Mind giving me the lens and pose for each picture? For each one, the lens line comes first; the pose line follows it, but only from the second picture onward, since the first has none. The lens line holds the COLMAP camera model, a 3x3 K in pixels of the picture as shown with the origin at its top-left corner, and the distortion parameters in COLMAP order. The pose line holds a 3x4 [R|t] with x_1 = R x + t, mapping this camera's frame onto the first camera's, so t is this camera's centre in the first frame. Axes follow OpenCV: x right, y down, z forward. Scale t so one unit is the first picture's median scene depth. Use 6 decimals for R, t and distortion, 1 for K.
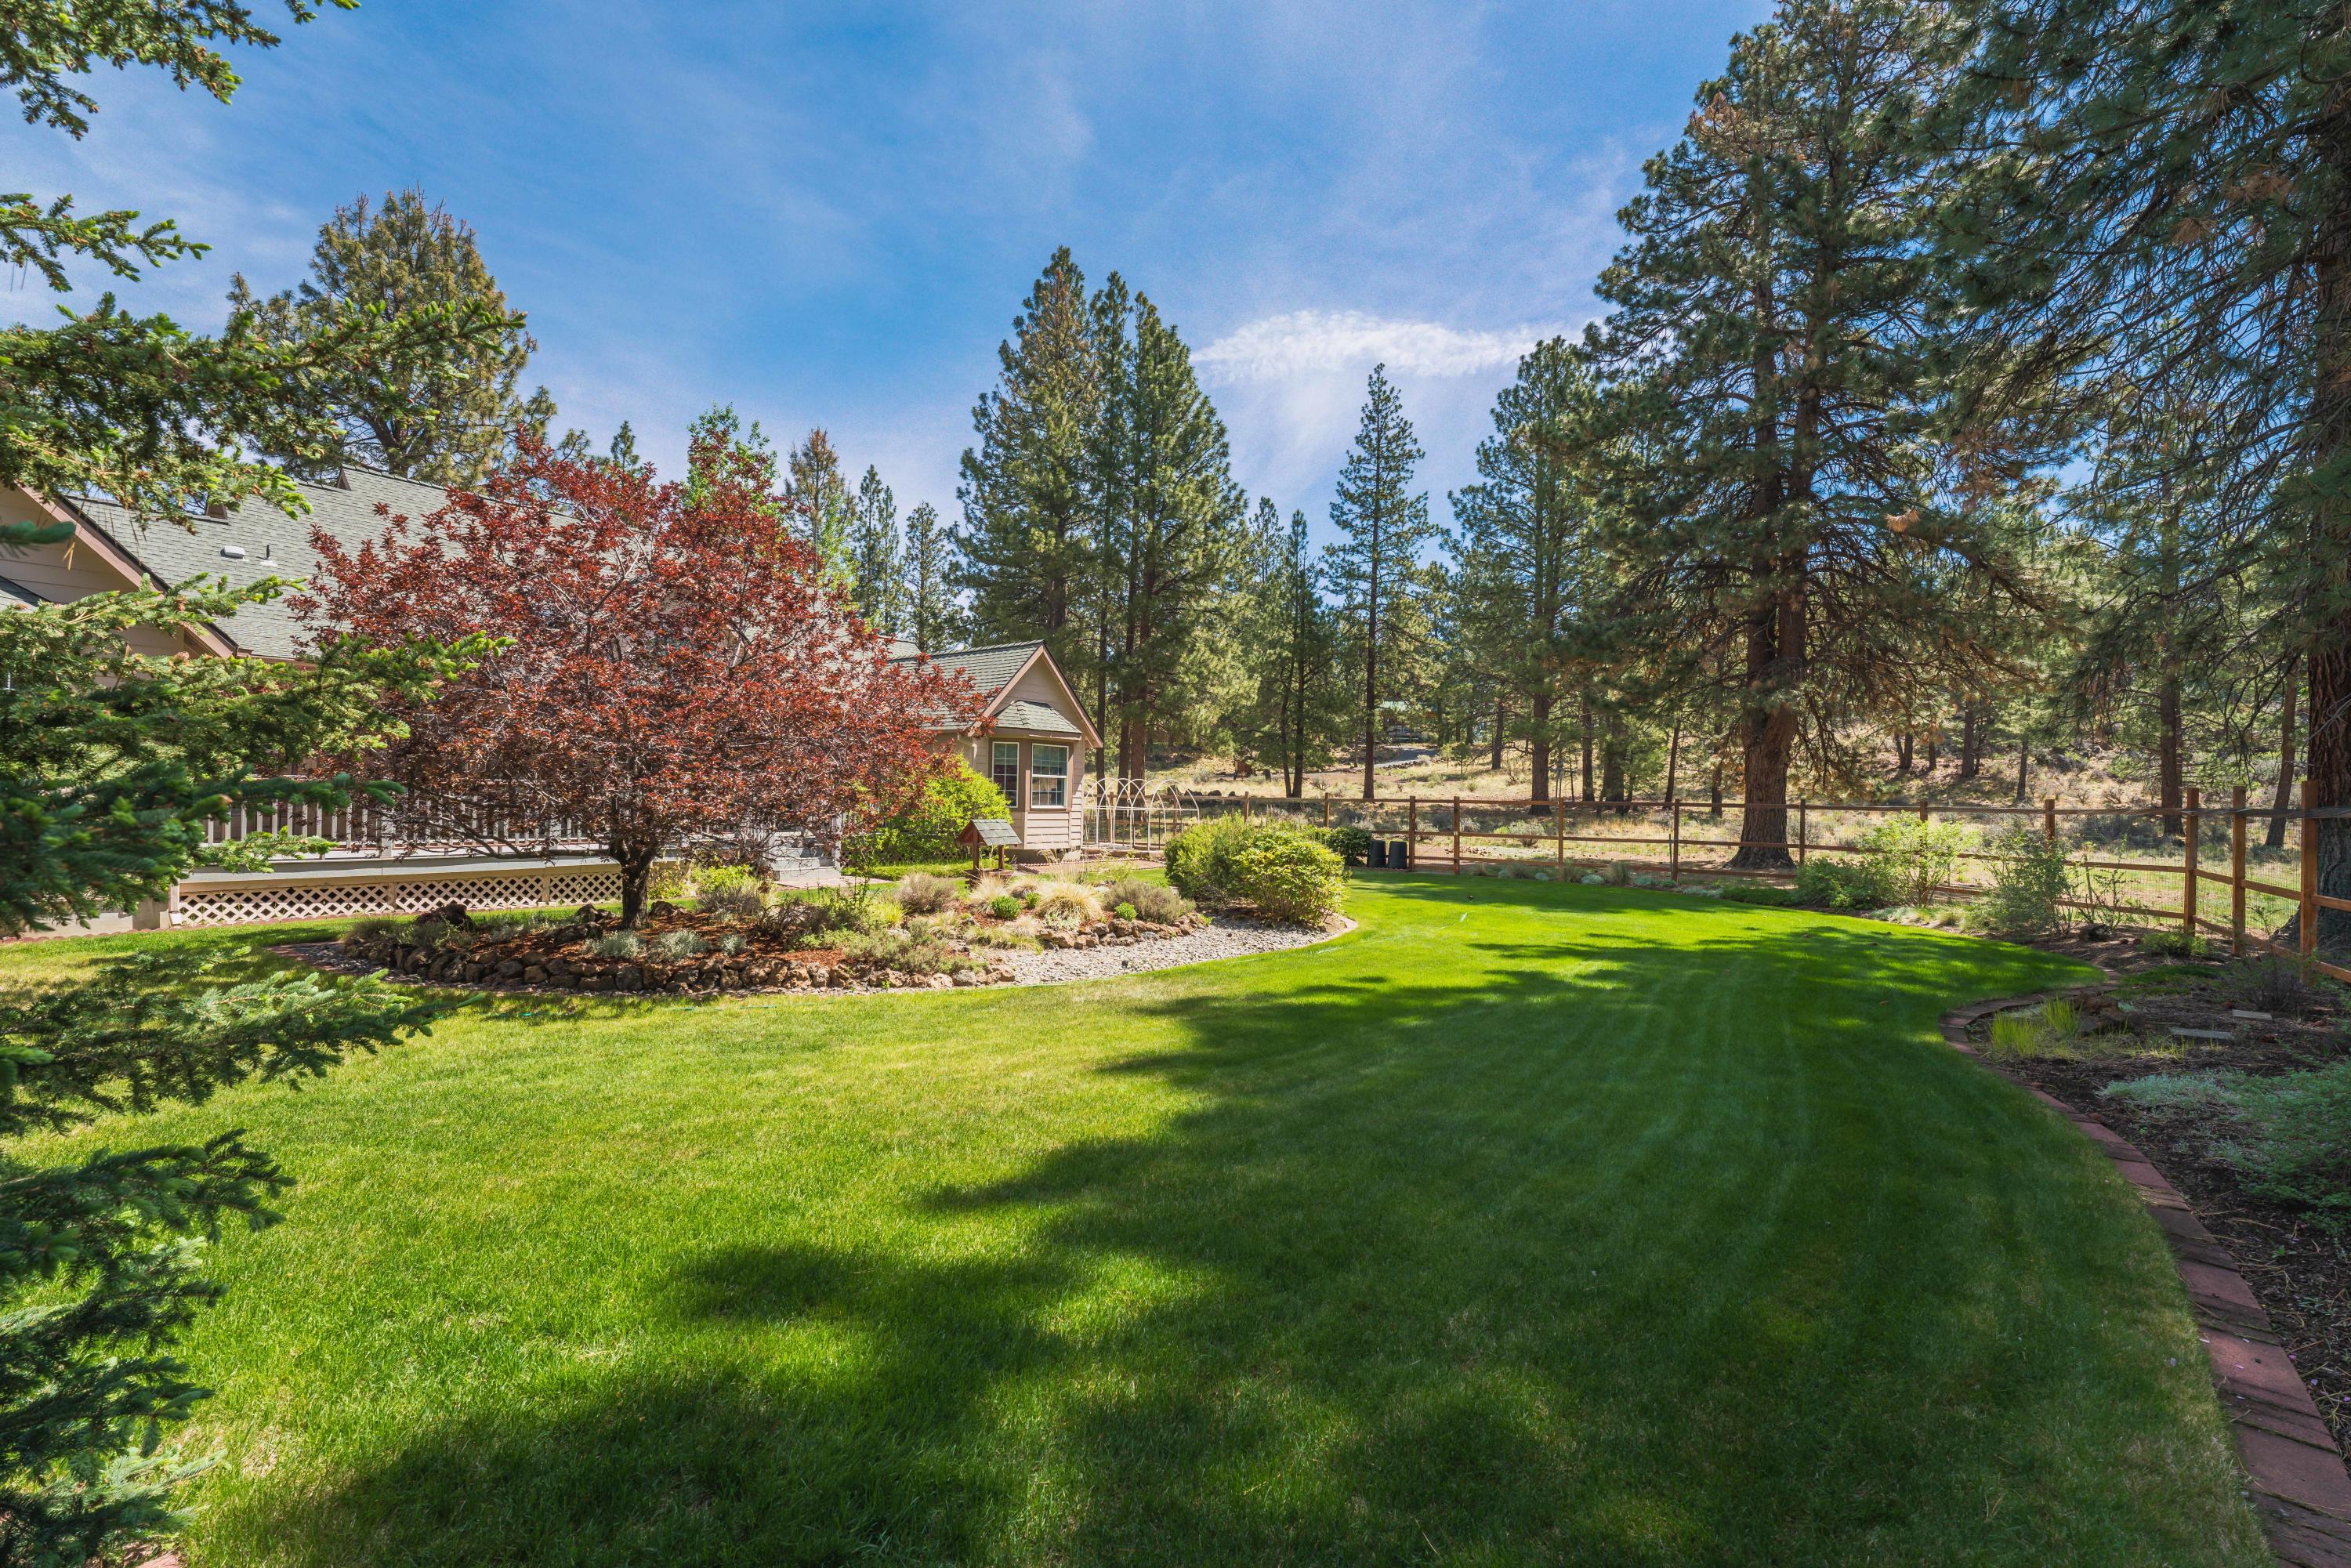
lens RADIAL K [[975.0, 0, 1161.3], [0, 975.0, 789.8], [0, 0, 1]] dist [-0.013799, 0.000060]
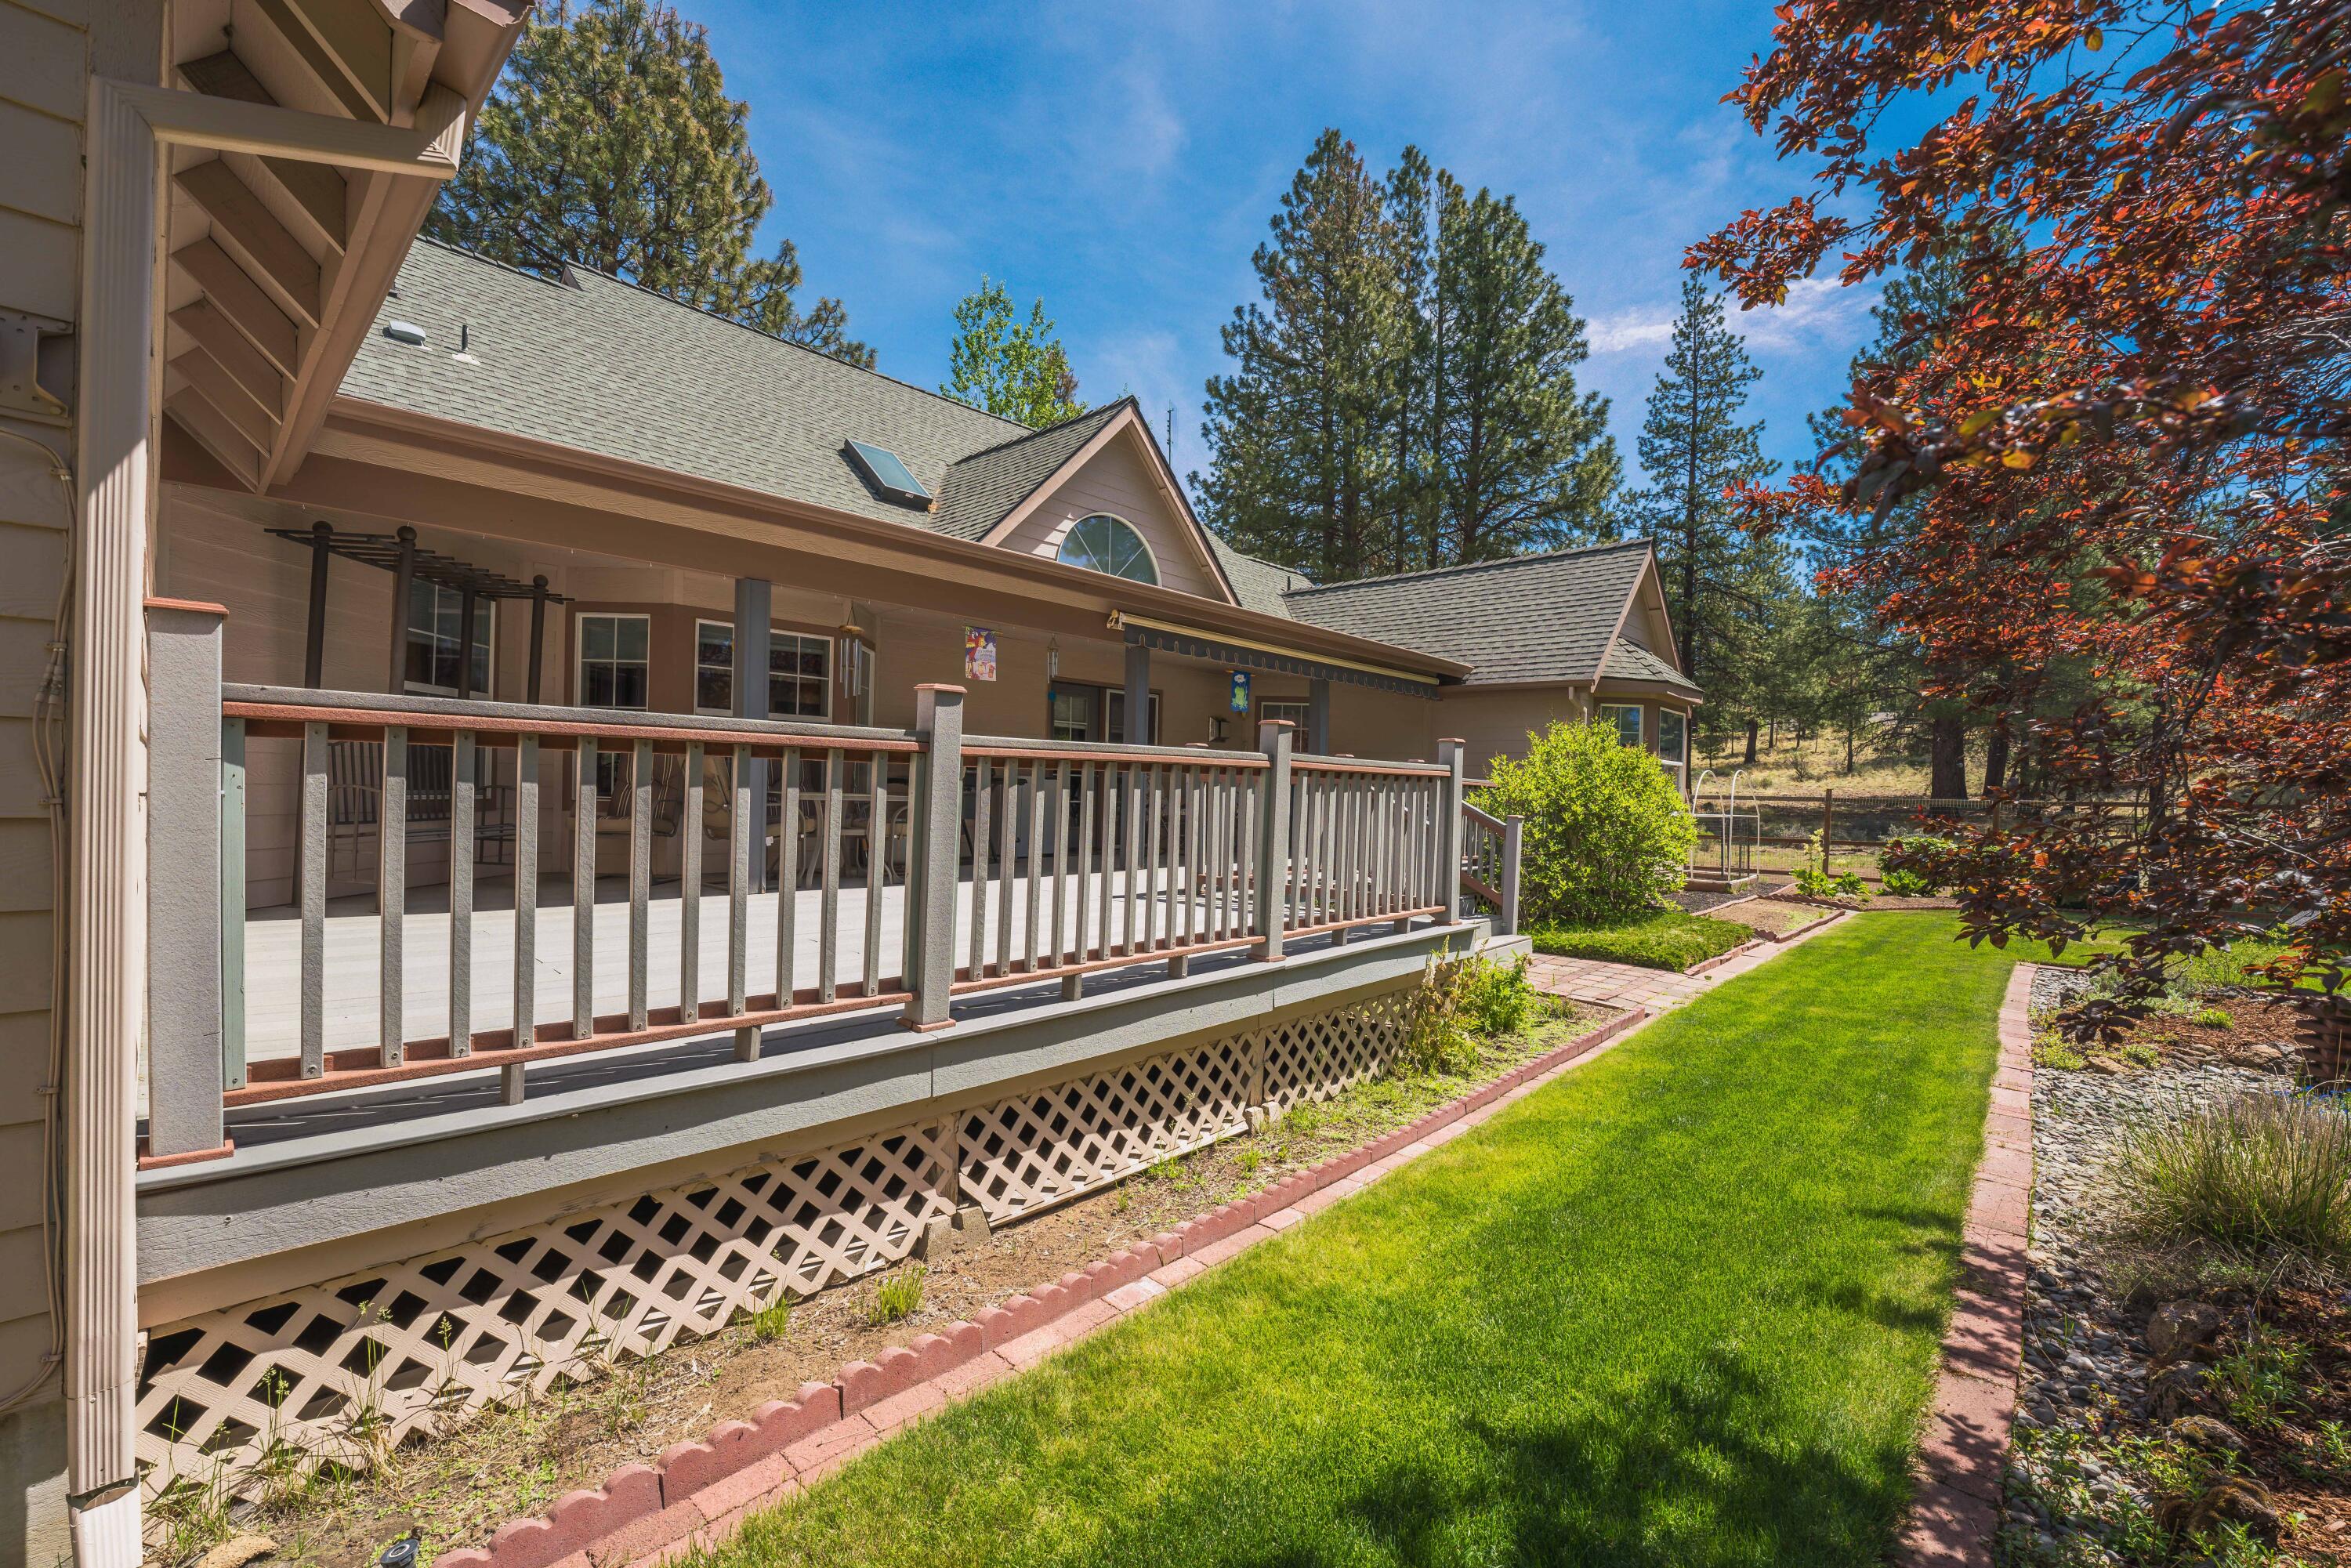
lens RADIAL K [[974.4, 0, 1172.5], [0, 974.4, 791.5], [0, 0, 1]] dist [-0.018390, 0.000613]
pose [[0.995781, 0.004604, -0.091649, -0.160340], [-0.003957, 0.999966, 0.007247, 0.000438], [0.091679, -0.006854, 0.995765, 0.165603]]
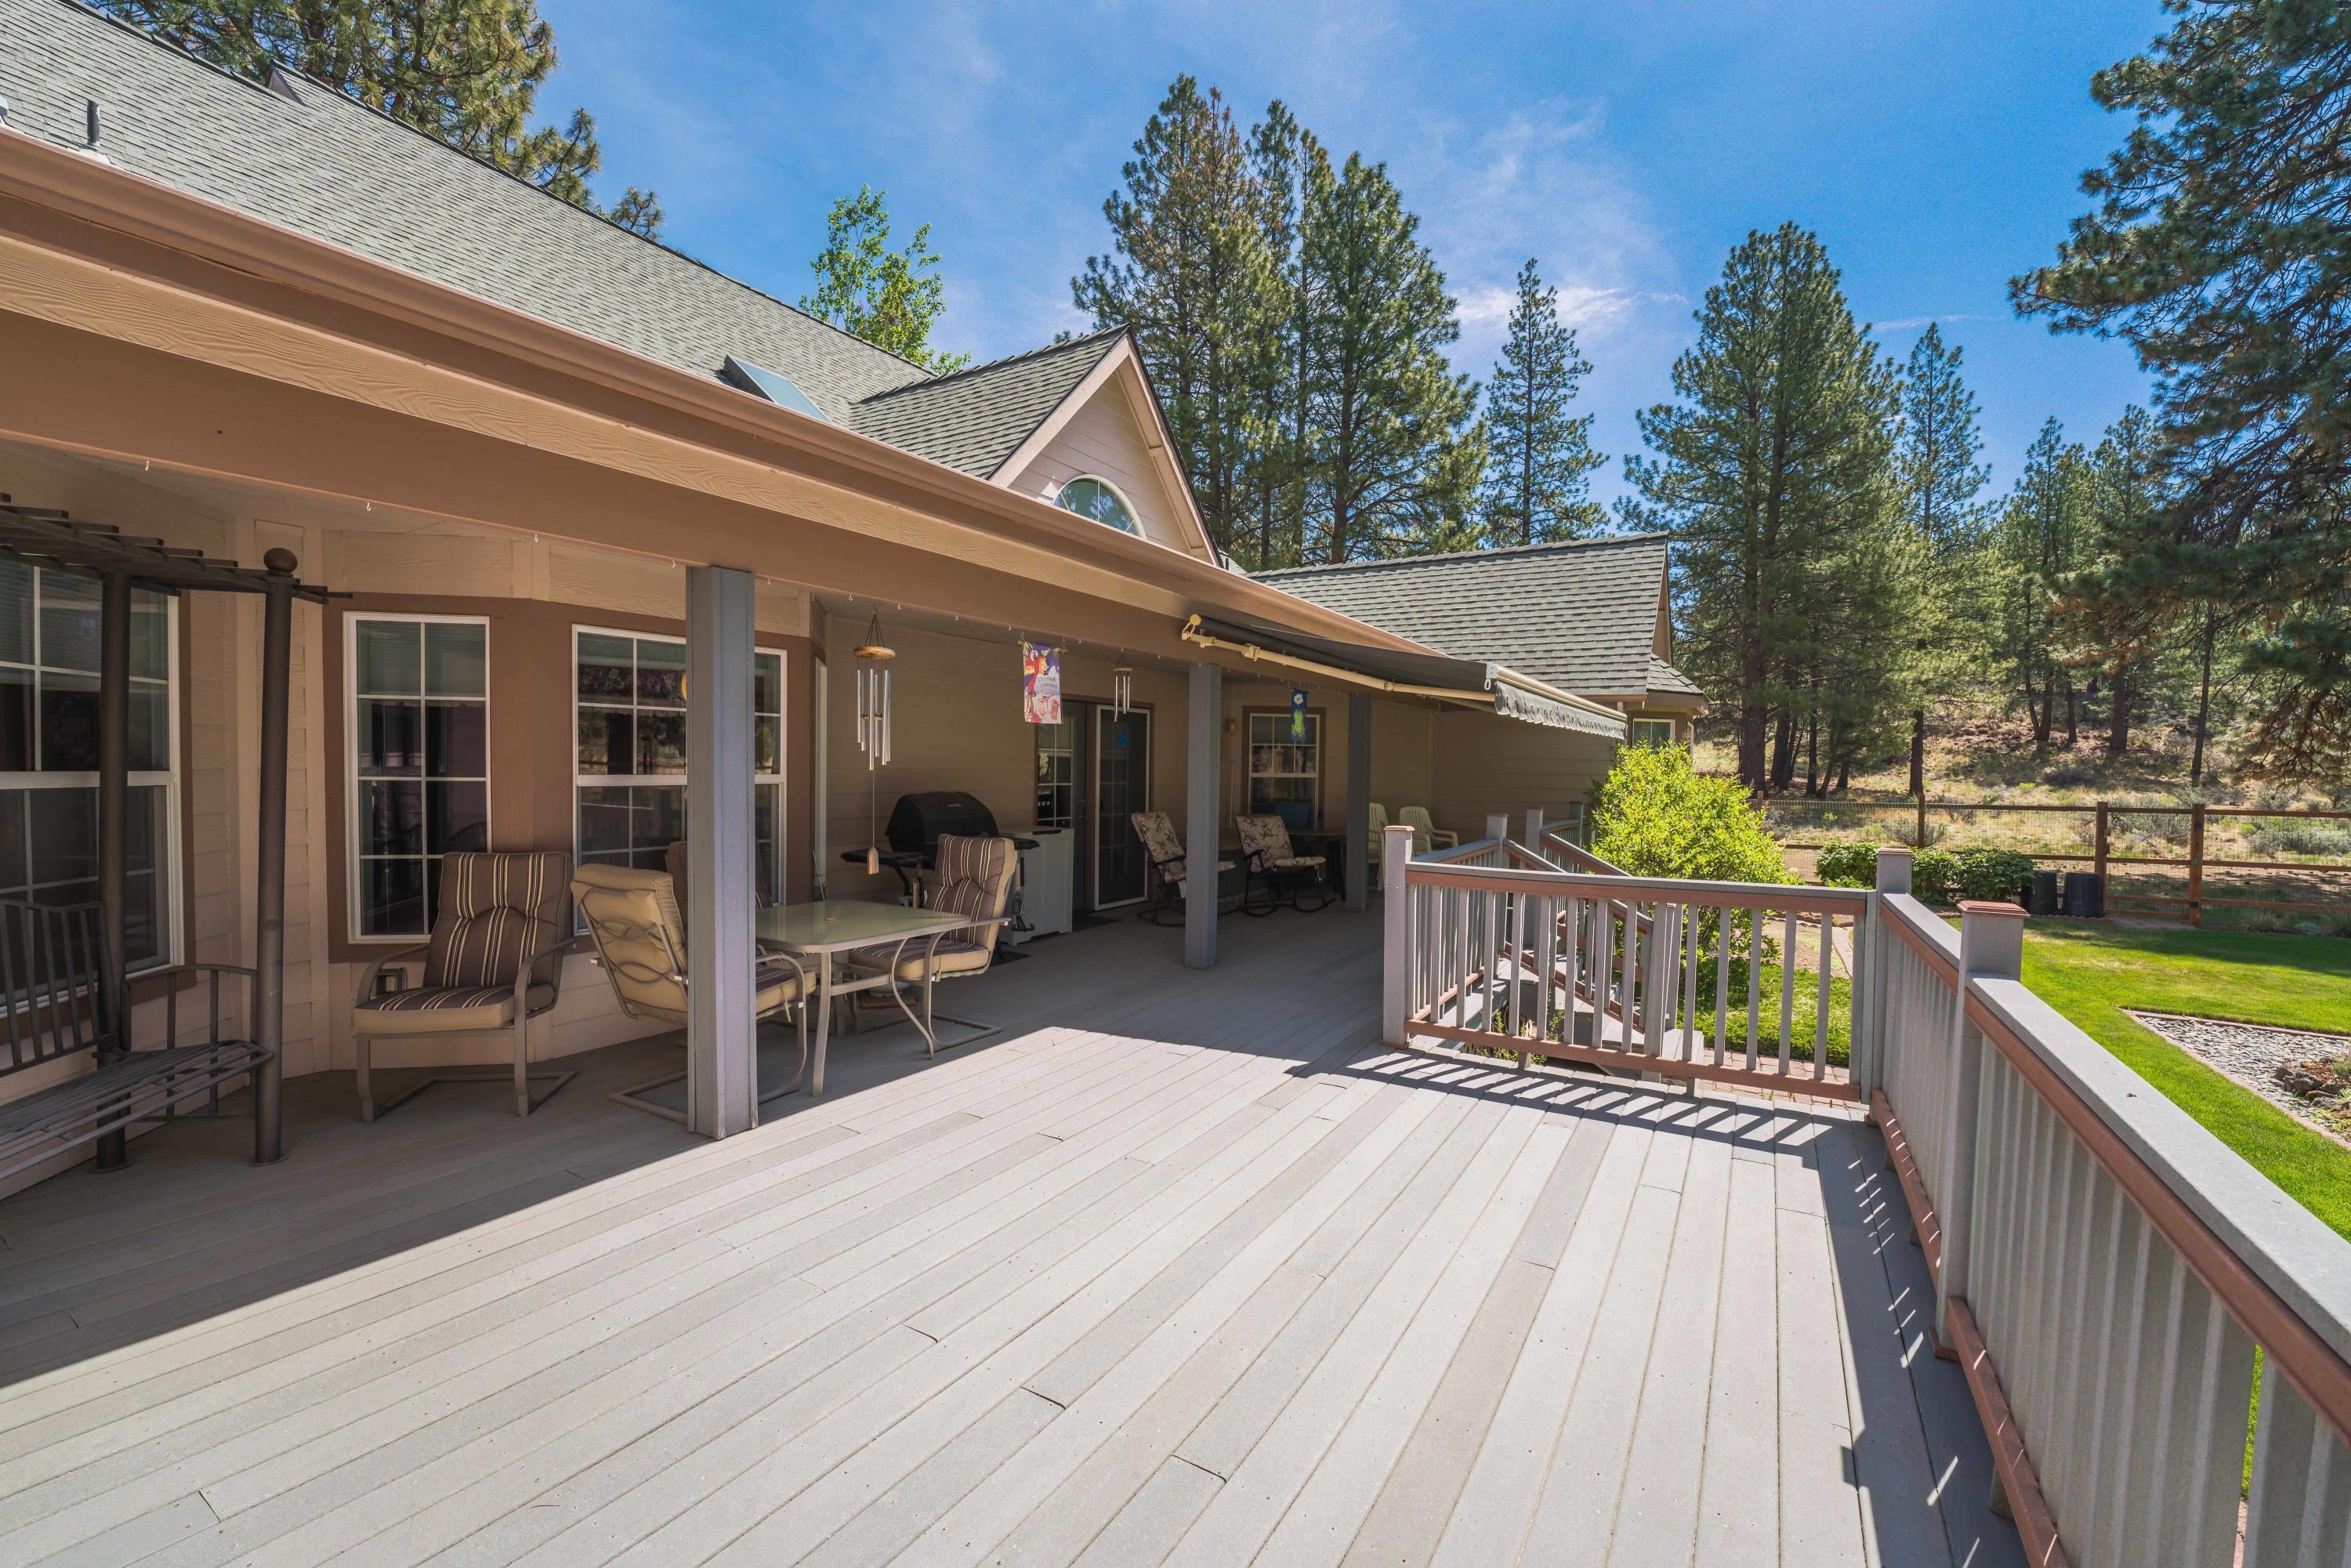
lens RADIAL K [[976.2, 0, 1166.5], [0, 976.2, 784.8], [0, 0, 1]] dist [-0.022273, 0.004191]
pose [[0.994704, -0.006939, 0.102544, -0.203686], [0.003855, 0.999535, 0.030236, -0.013024], [-0.102706, -0.029680, 0.994269, 0.215522]]
